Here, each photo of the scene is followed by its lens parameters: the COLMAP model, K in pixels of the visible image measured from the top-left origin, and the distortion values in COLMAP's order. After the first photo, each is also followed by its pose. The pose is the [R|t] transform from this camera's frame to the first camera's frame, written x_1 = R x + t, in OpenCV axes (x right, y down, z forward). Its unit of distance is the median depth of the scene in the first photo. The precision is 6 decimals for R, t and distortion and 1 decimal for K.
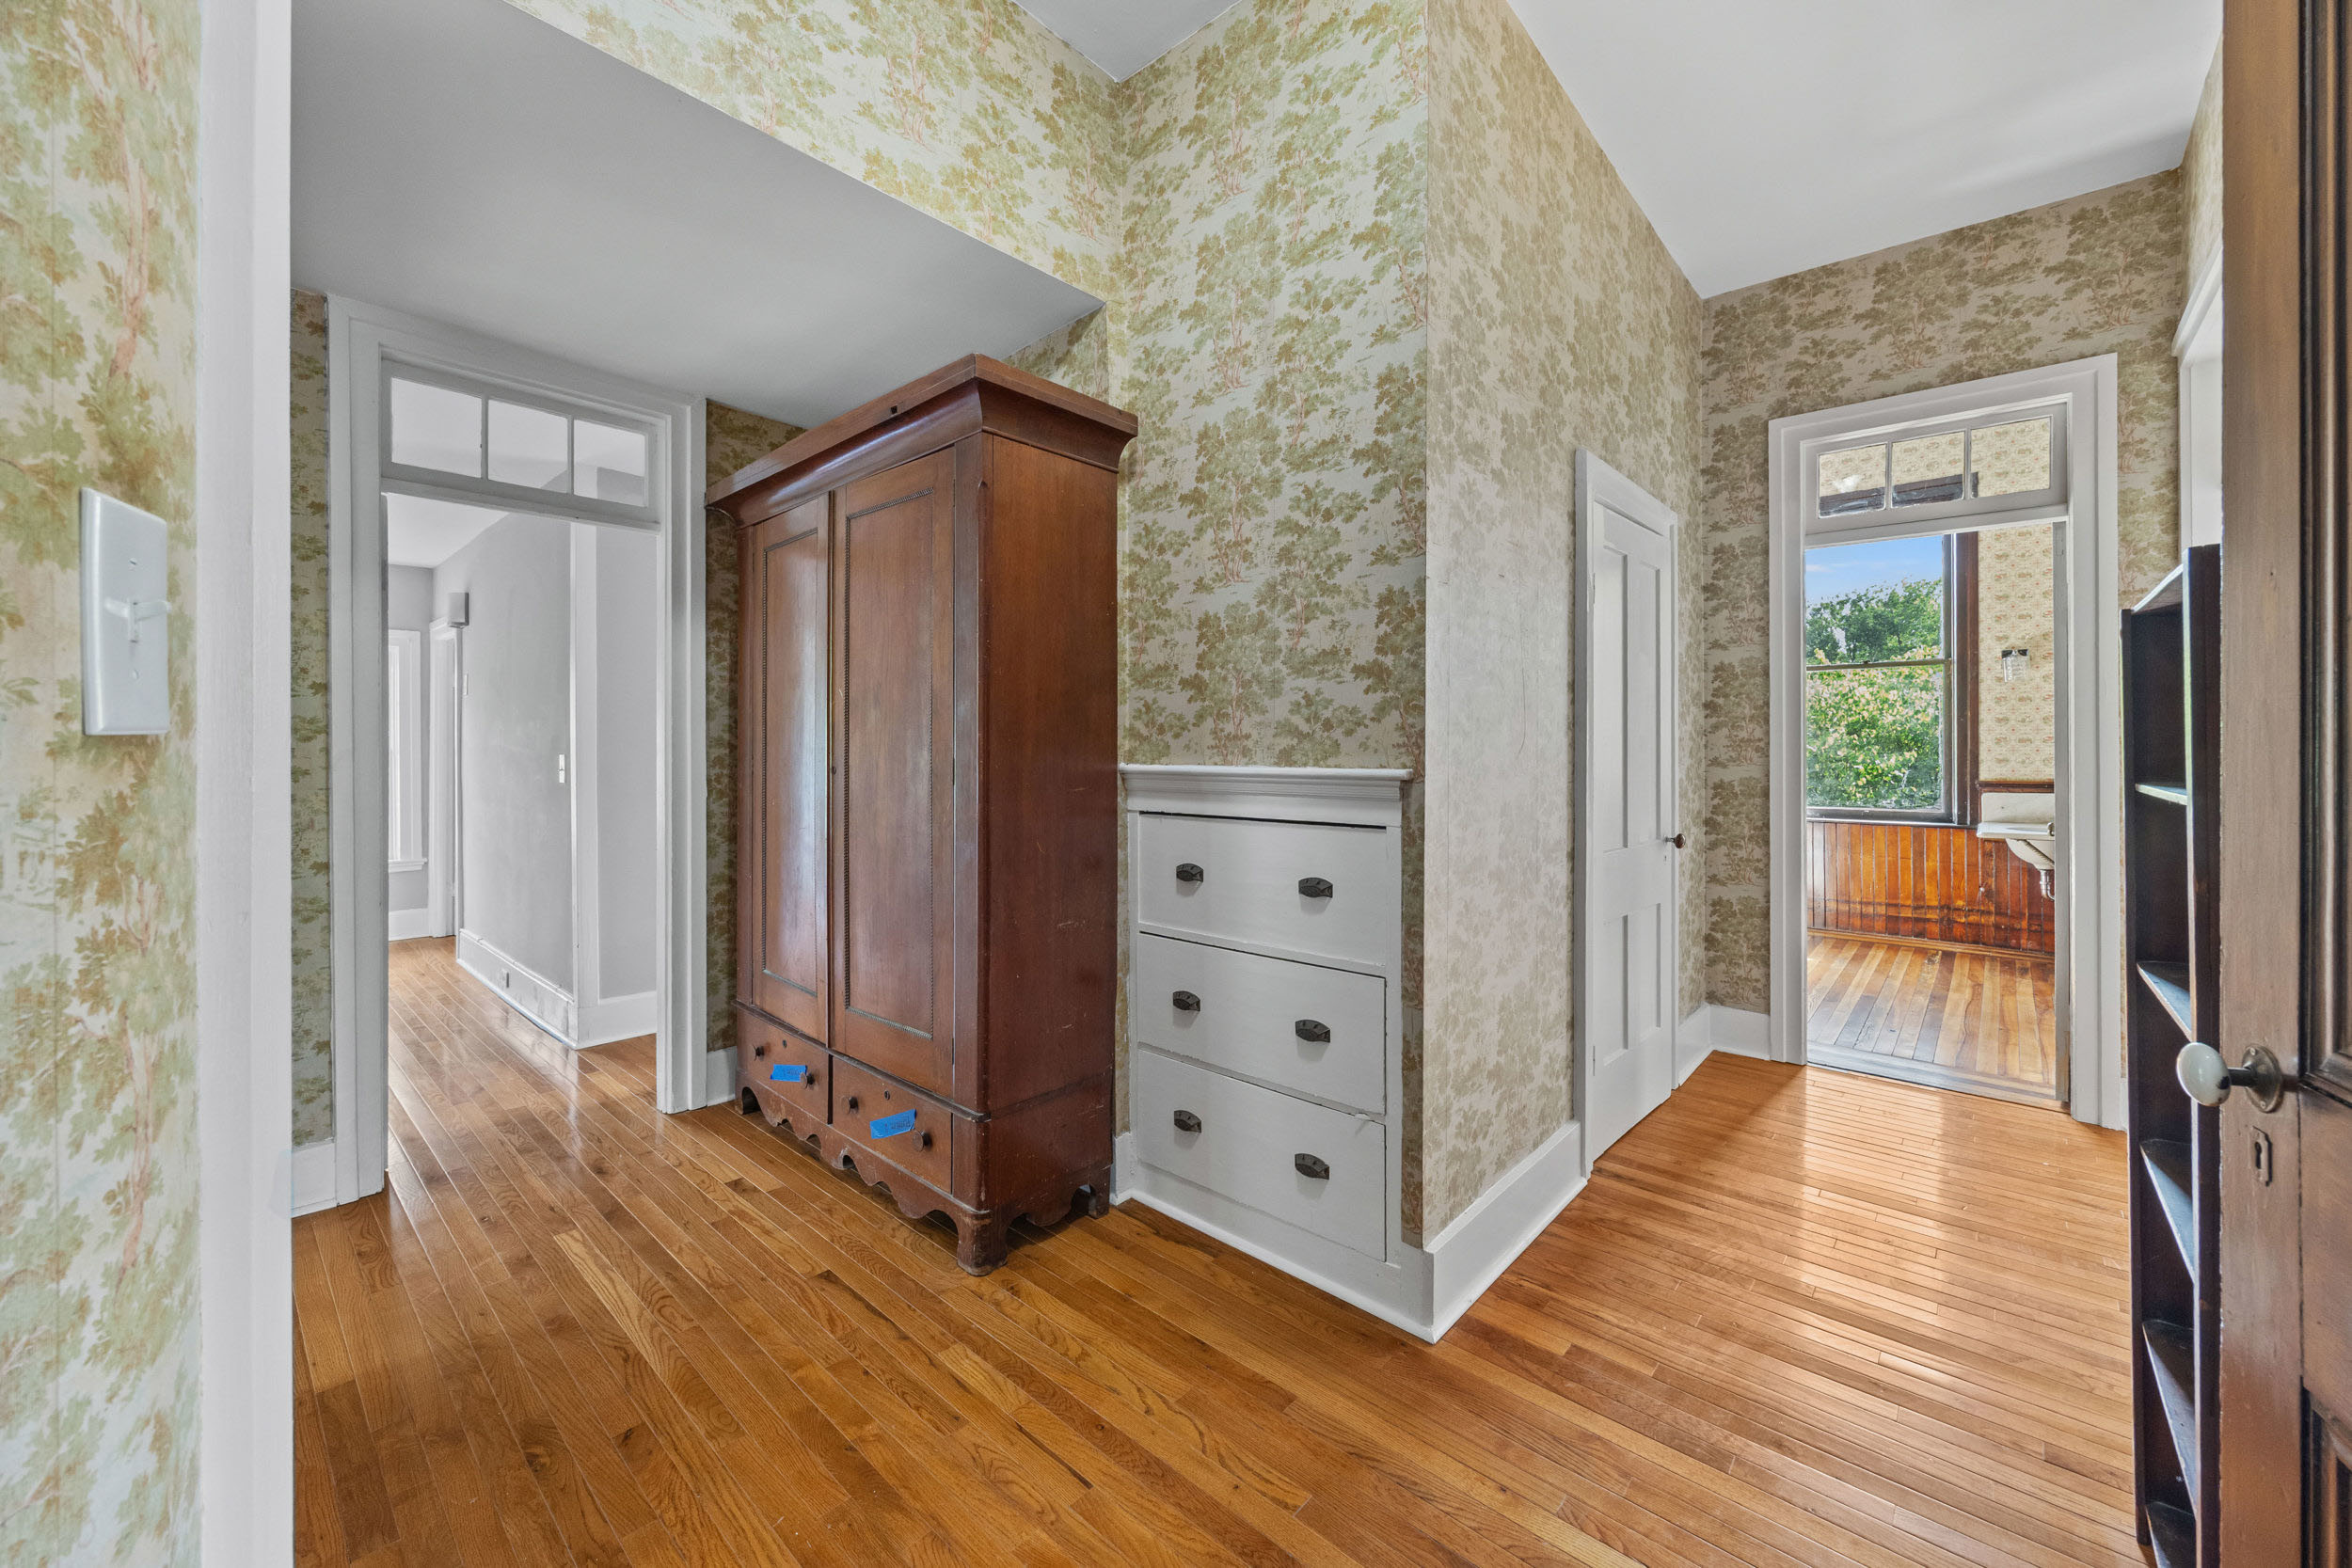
lens RADIAL K [[904.4, 0, 1191.3], [0, 904.4, 743.0], [0, 0, 1]] dist [-0.001456, -0.000128]
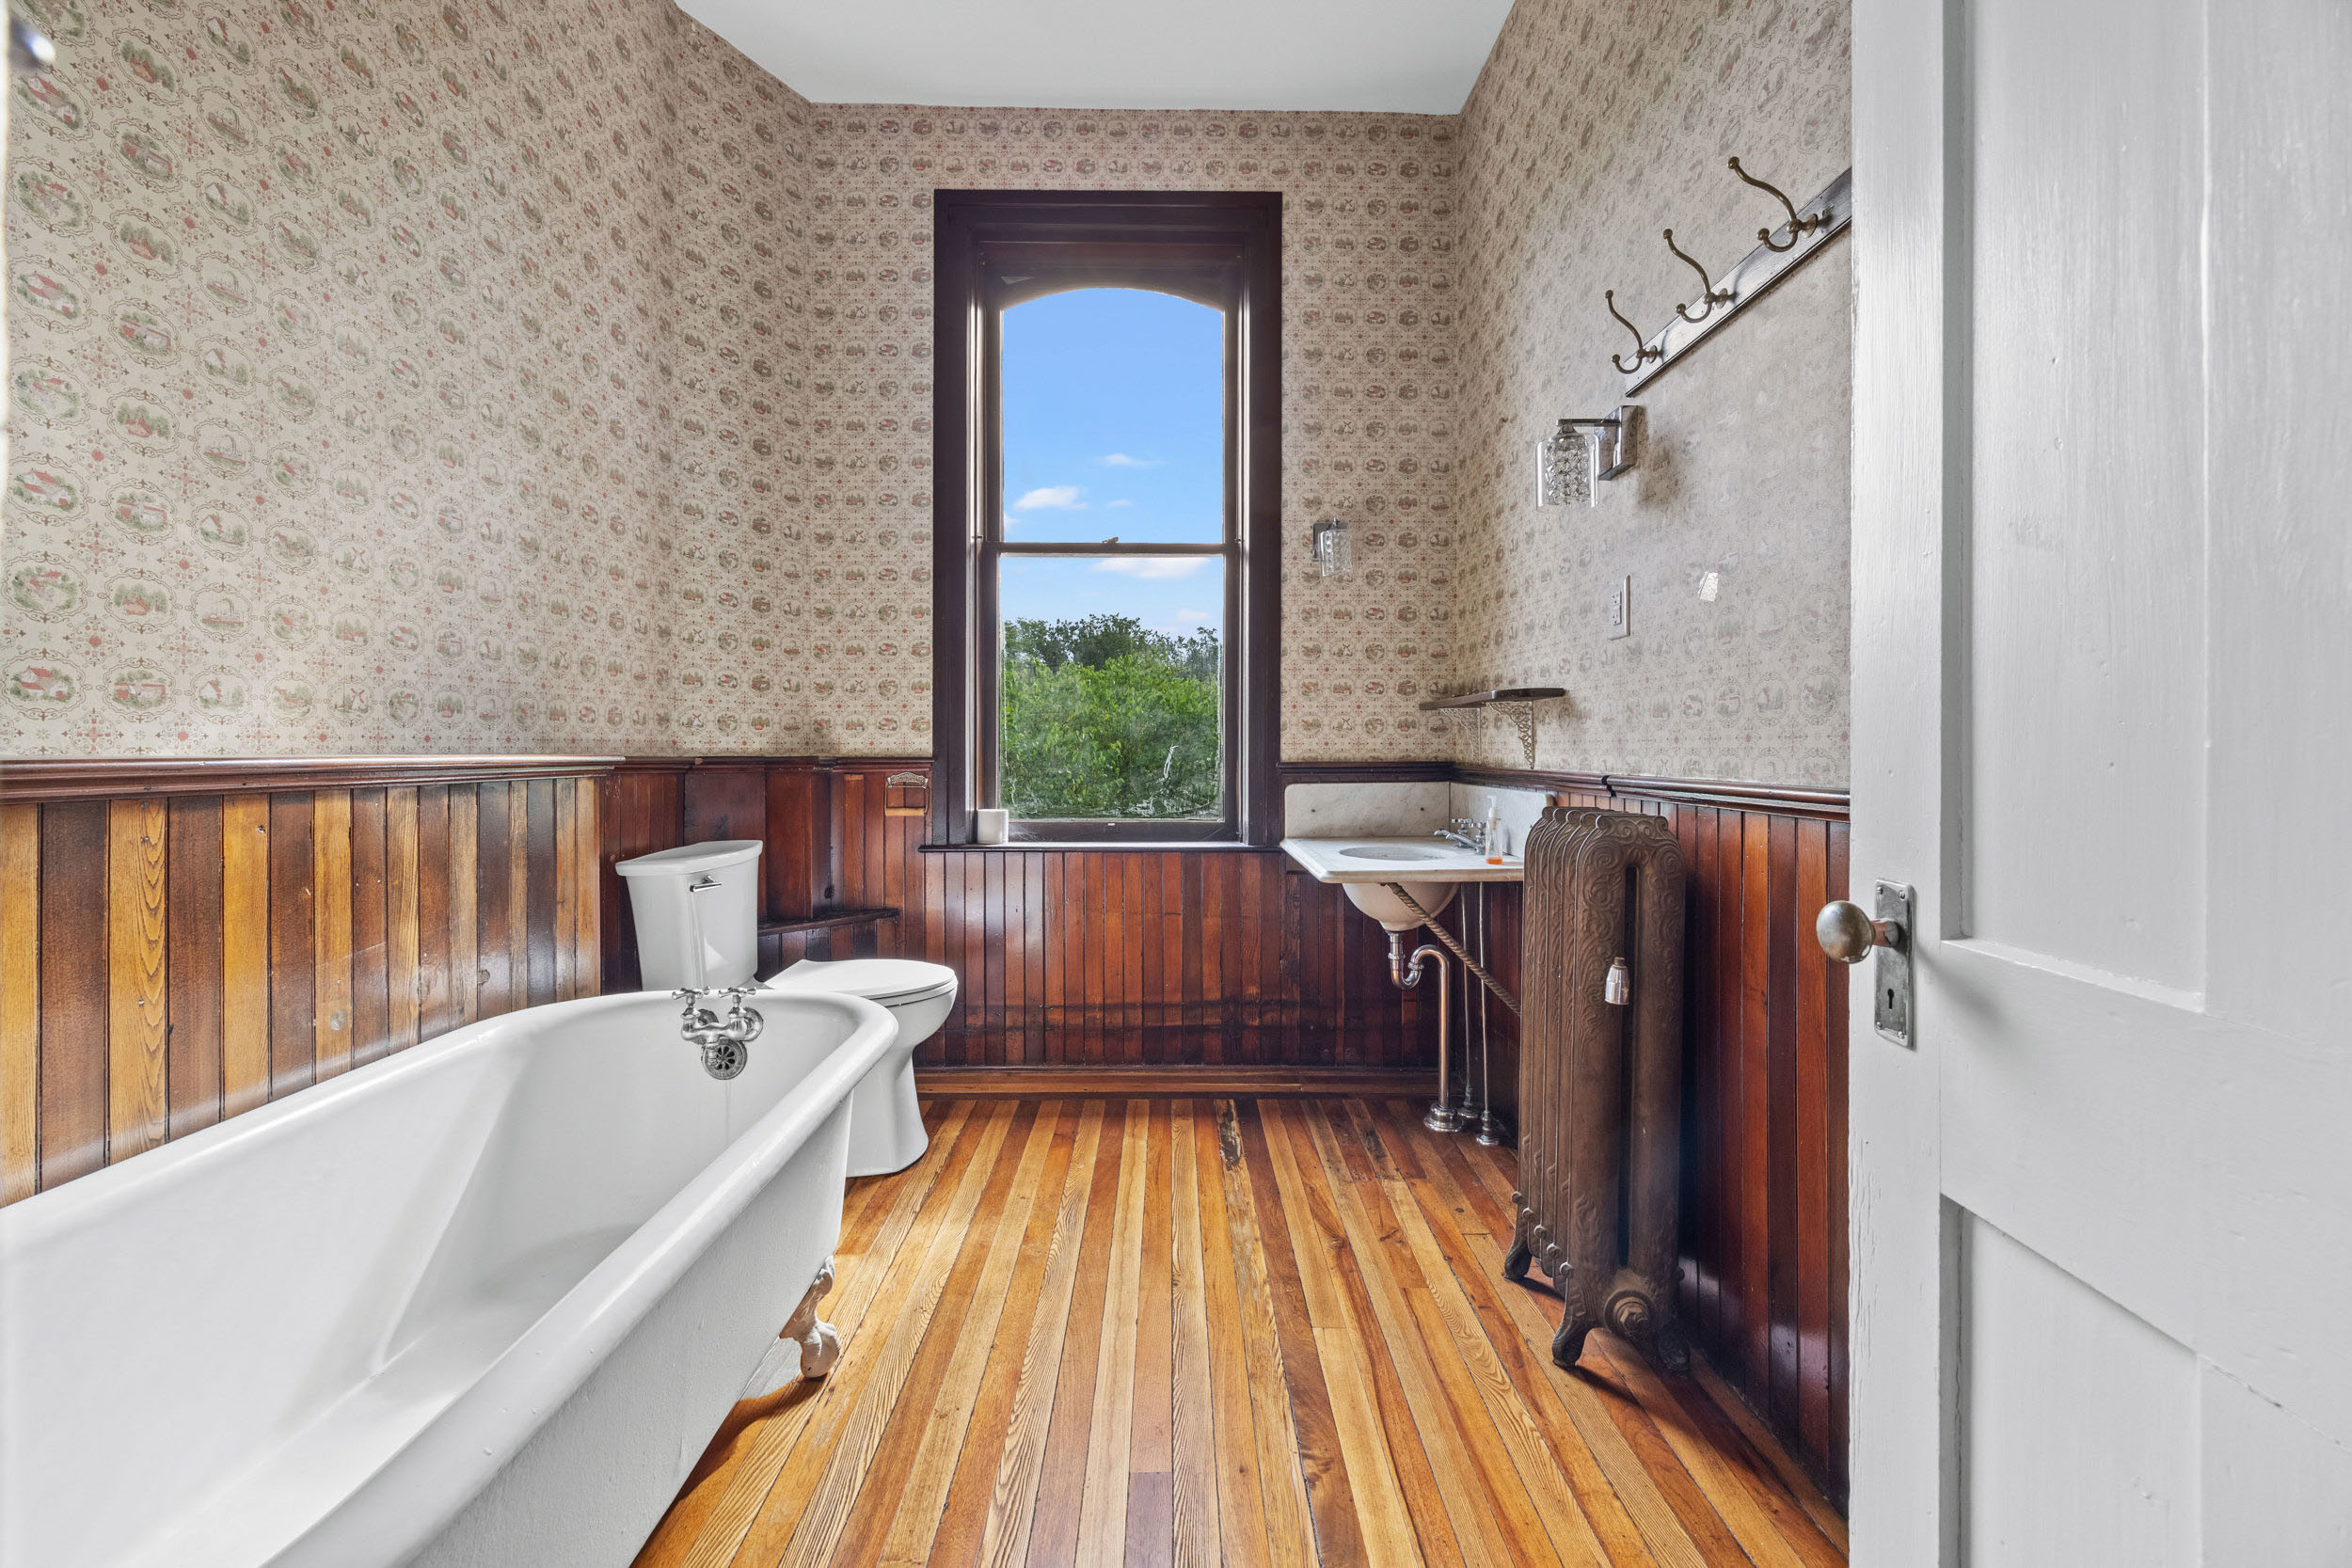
lens RADIAL K [[904.4, 0, 1178.1], [0, 904.4, 767.3], [0, 0, 1]] dist [-0.001456, -0.000128]
pose [[0.737376, -0.001104, 0.675481, 0.451833], [-0.006263, 0.999944, 0.008472, 0.039826], [-0.675453, -0.010478, 0.737328, 0.629599]]
